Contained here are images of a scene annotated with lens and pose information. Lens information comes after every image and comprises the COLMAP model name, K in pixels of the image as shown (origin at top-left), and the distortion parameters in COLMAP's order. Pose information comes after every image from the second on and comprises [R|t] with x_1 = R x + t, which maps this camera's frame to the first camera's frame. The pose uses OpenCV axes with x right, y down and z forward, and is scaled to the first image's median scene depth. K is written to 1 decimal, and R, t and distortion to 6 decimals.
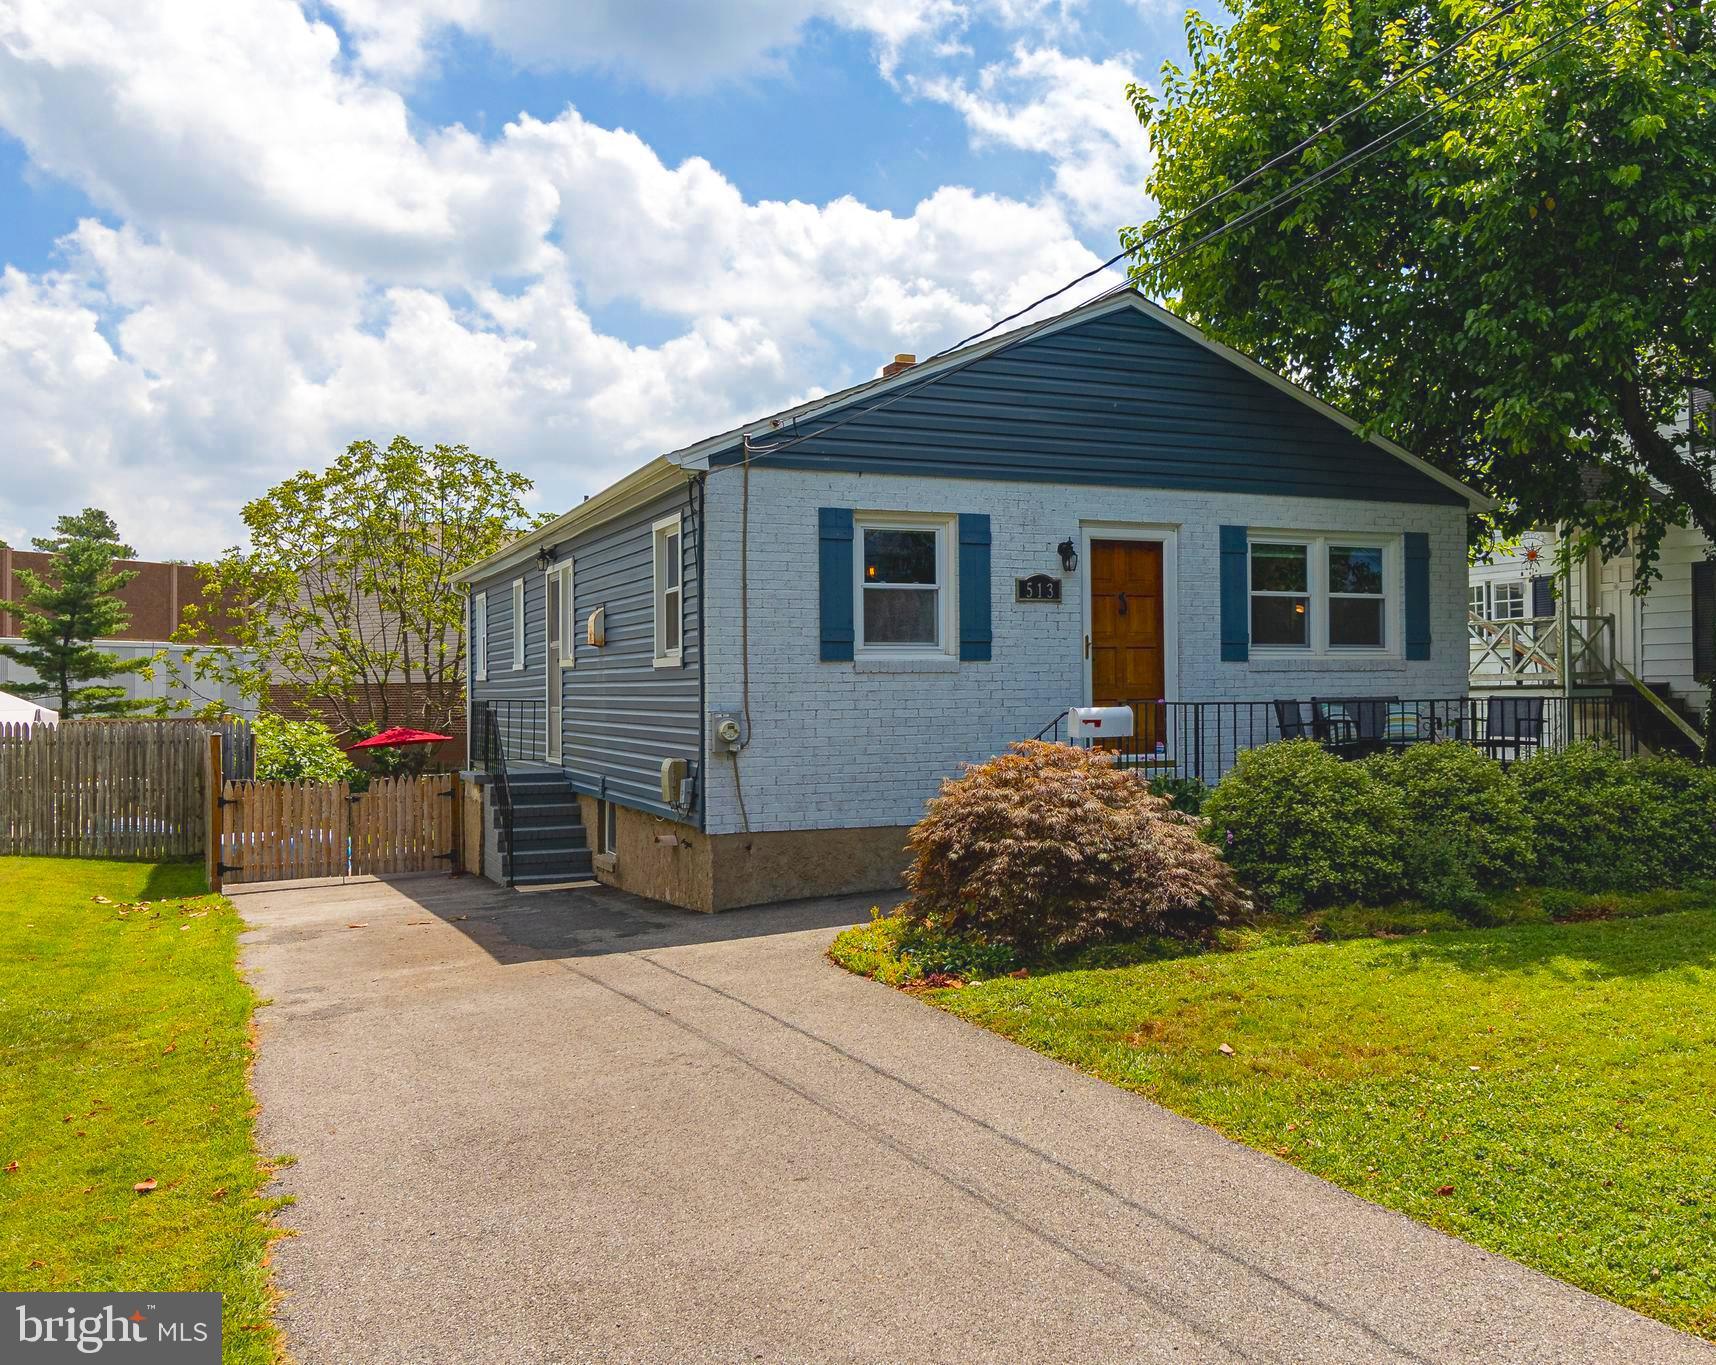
lens RADIAL K [[1550.3, 0, 860.6], [0, 1550.3, 676.7], [0, 0, 1]] dist [-0.003555, 0.001873]
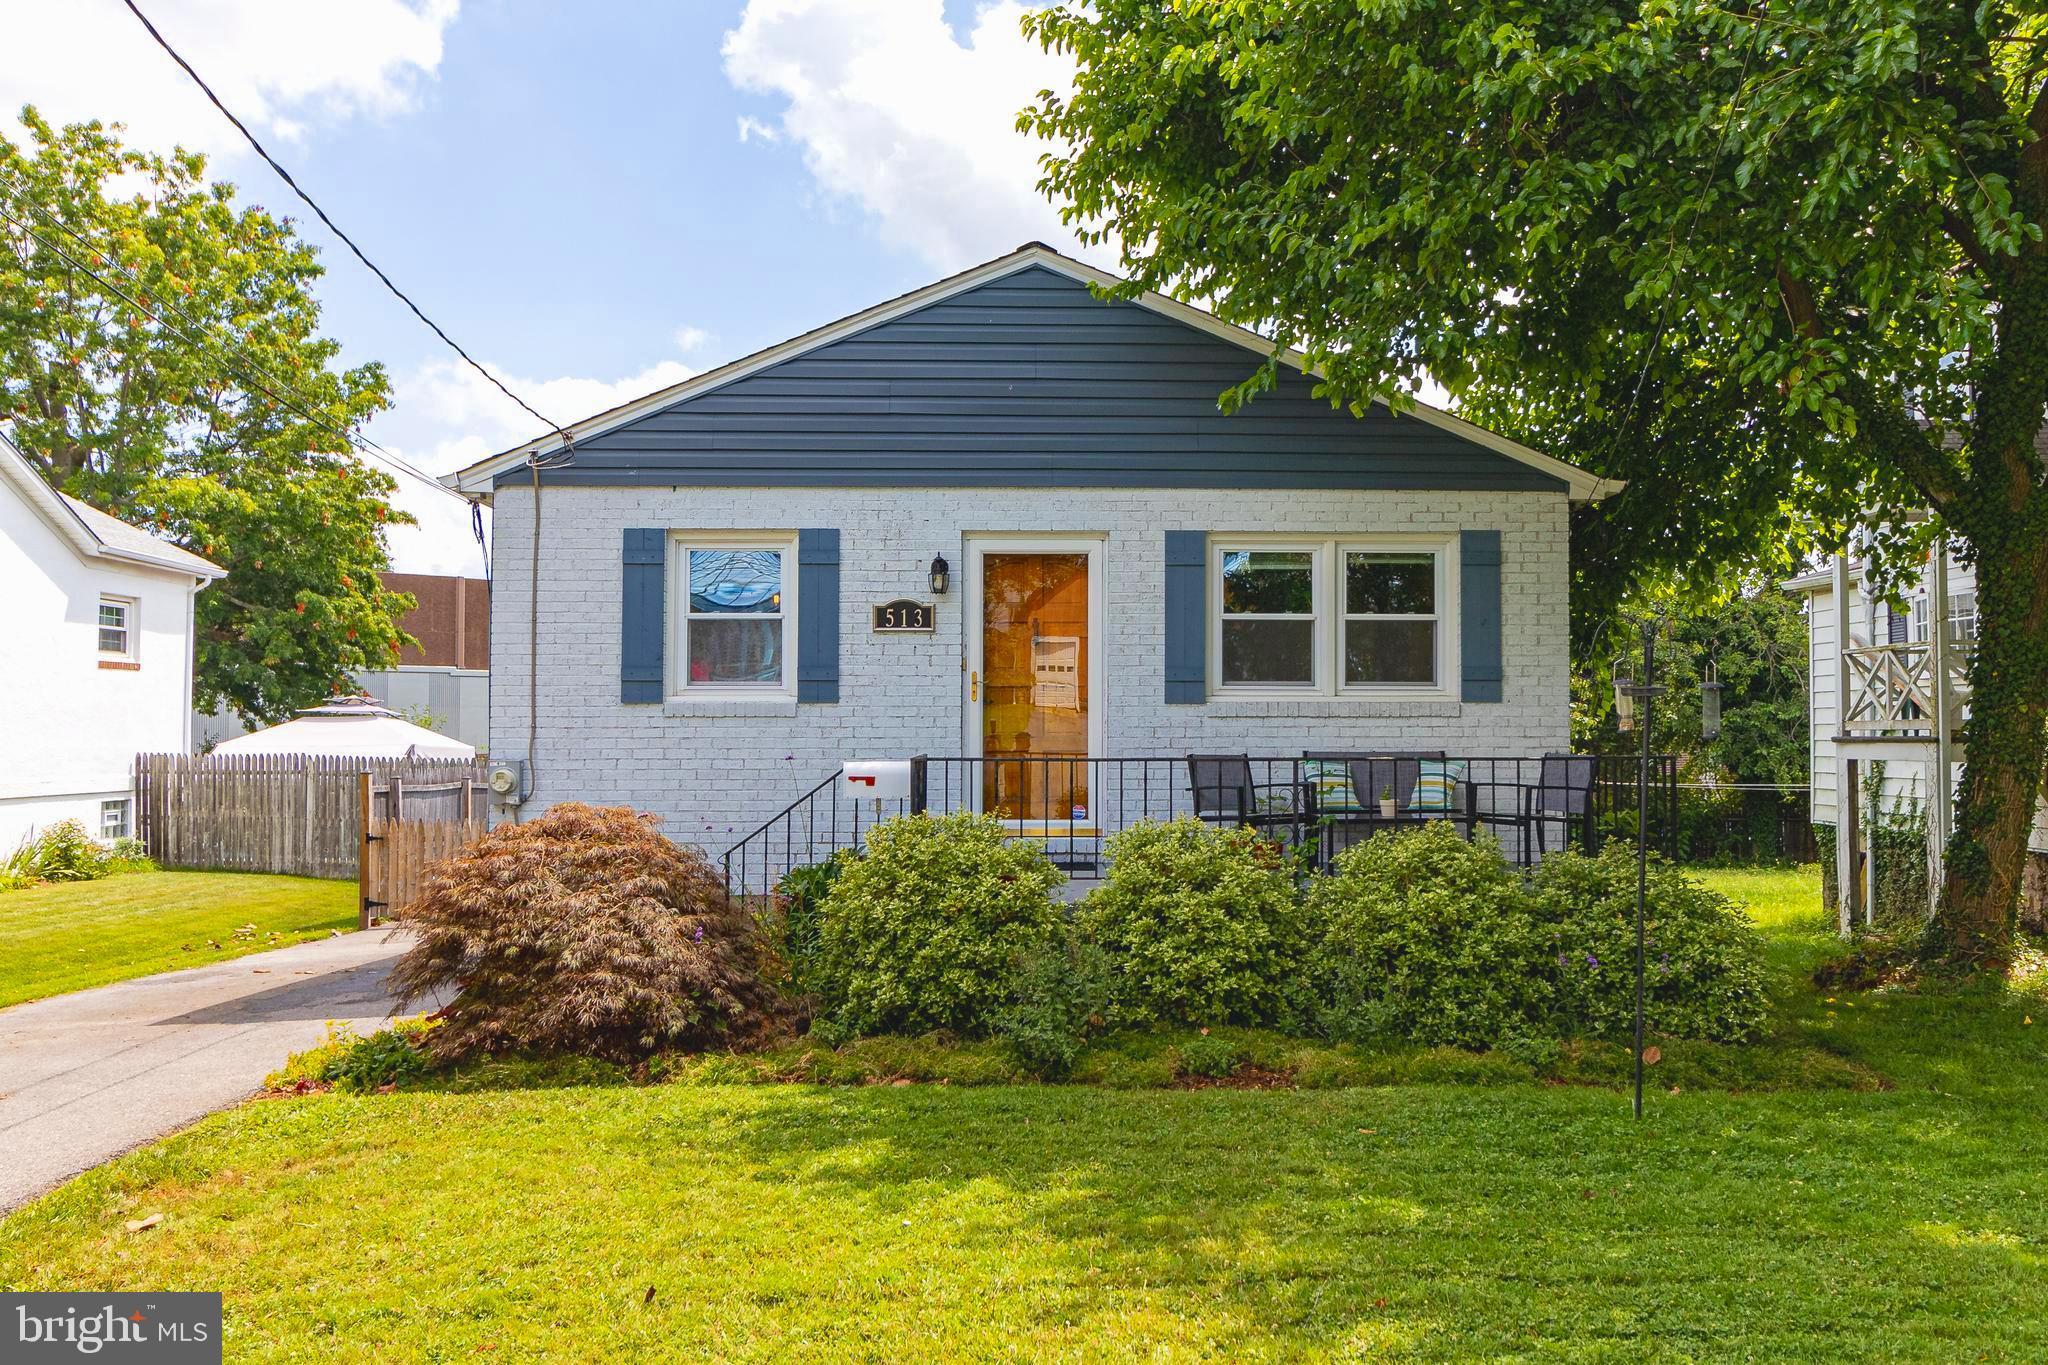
lens RADIAL K [[1582.7, 0, 1024.4], [0, 1582.7, 687.3], [0, 0, 1]] dist [-0.005640, -0.001024]
pose [[0.923436, -0.002306, -0.383745, 0.482119], [-0.004772, 0.999836, -0.017492, -0.004133], [0.383722, 0.017984, 0.923273, 0.238146]]
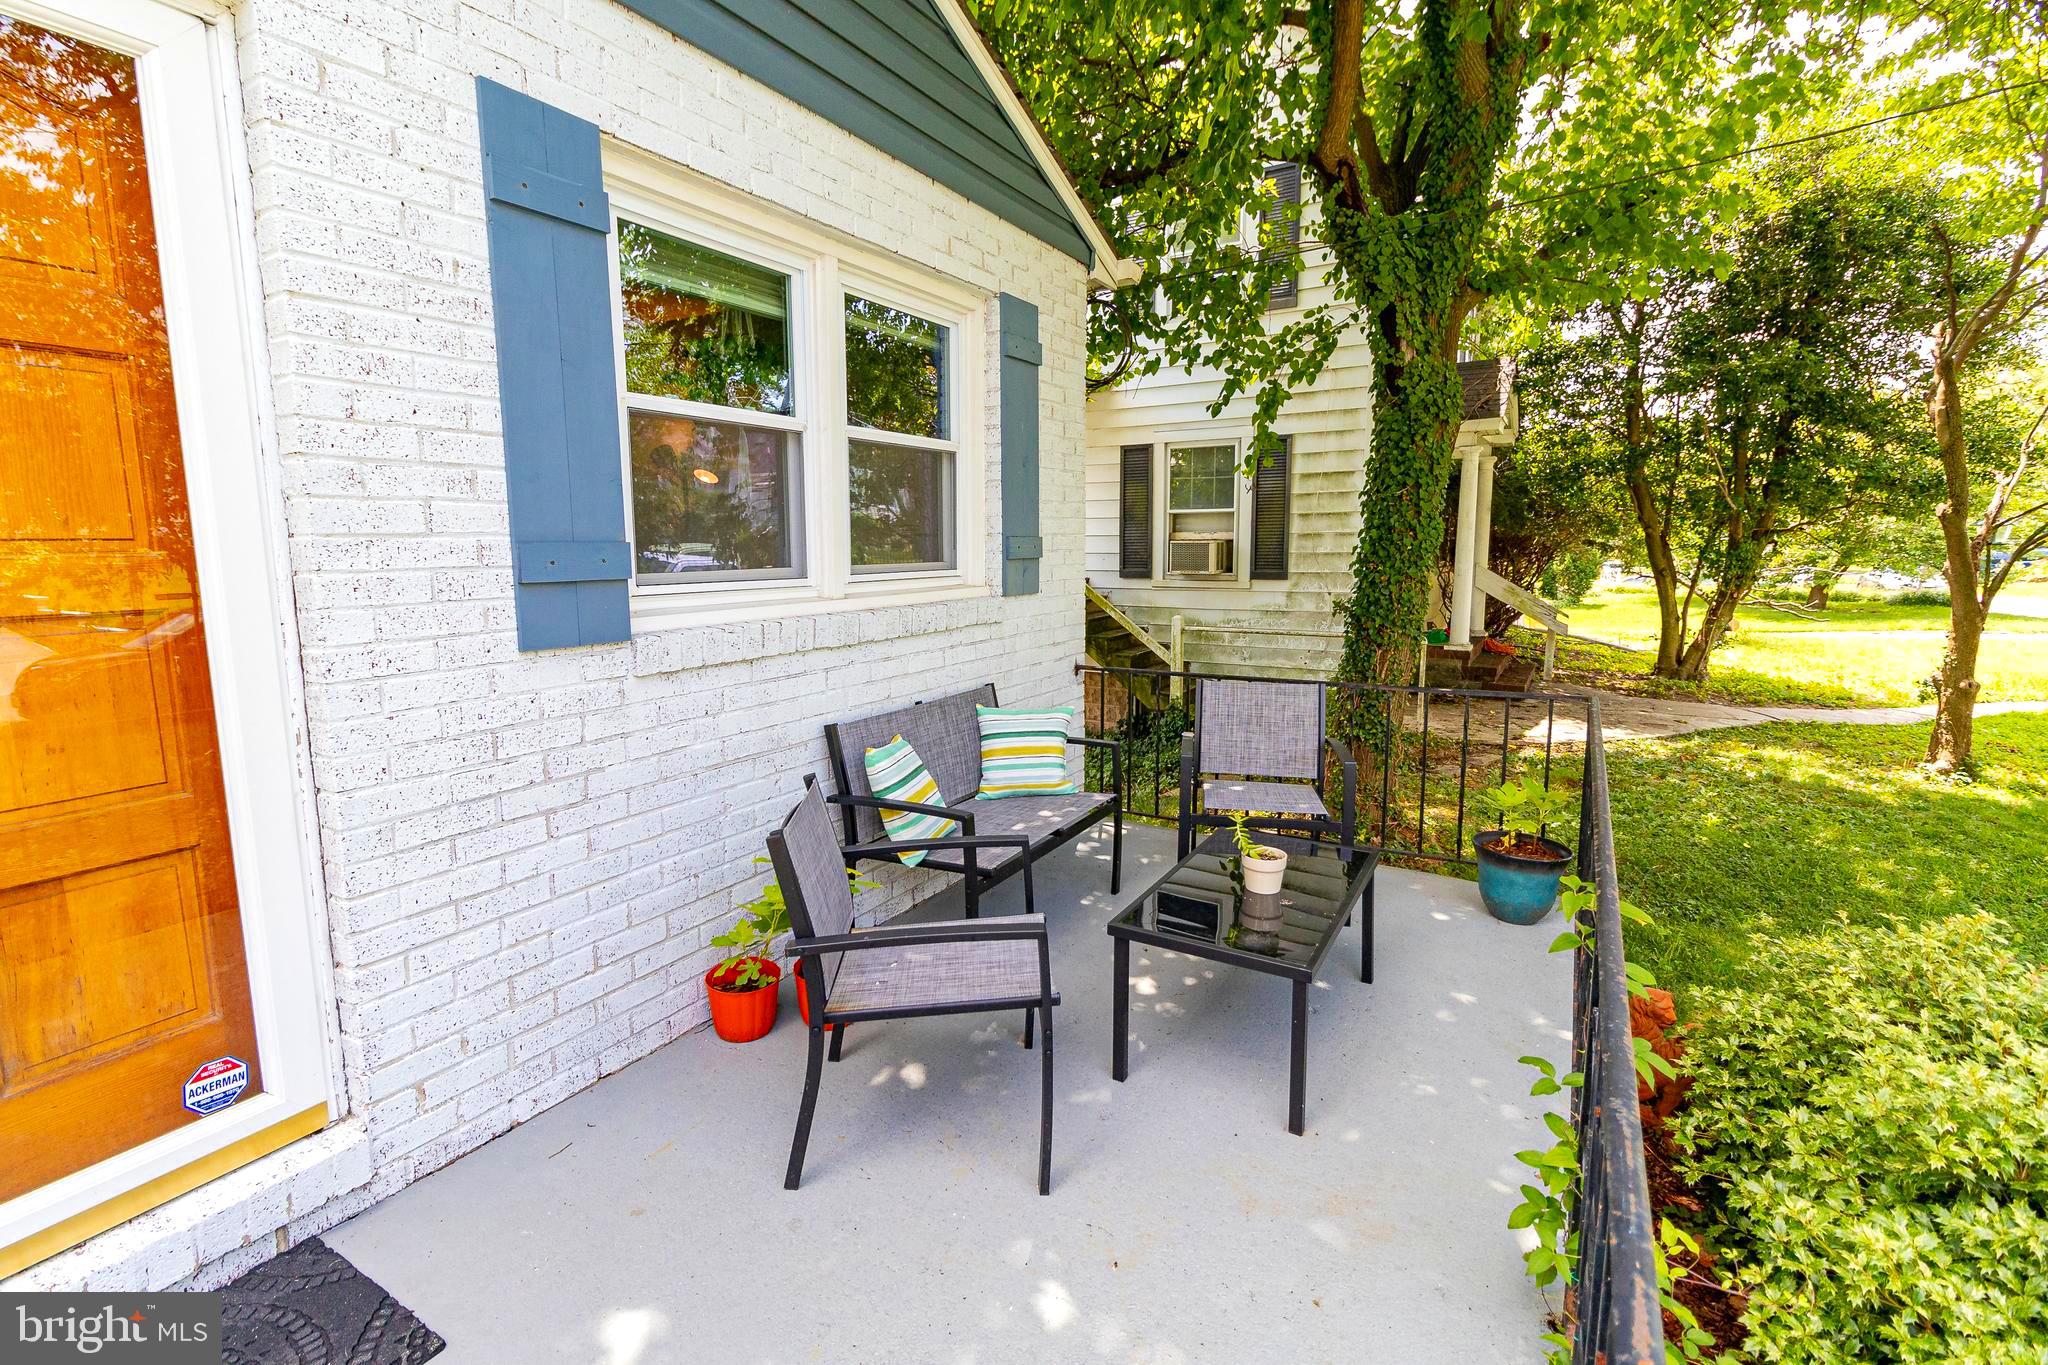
lens RADIAL K [[939.6, 0, 1028.5], [0, 939.6, 674.7], [0, 0, 1]] dist [-0.002370, -0.000562]
pose [[0.790502, -0.083729, 0.606710, 0.208227], [-0.009337, 0.988849, 0.148631, -0.030818], [-0.612389, -0.123157, 0.780905, 0.842119]]
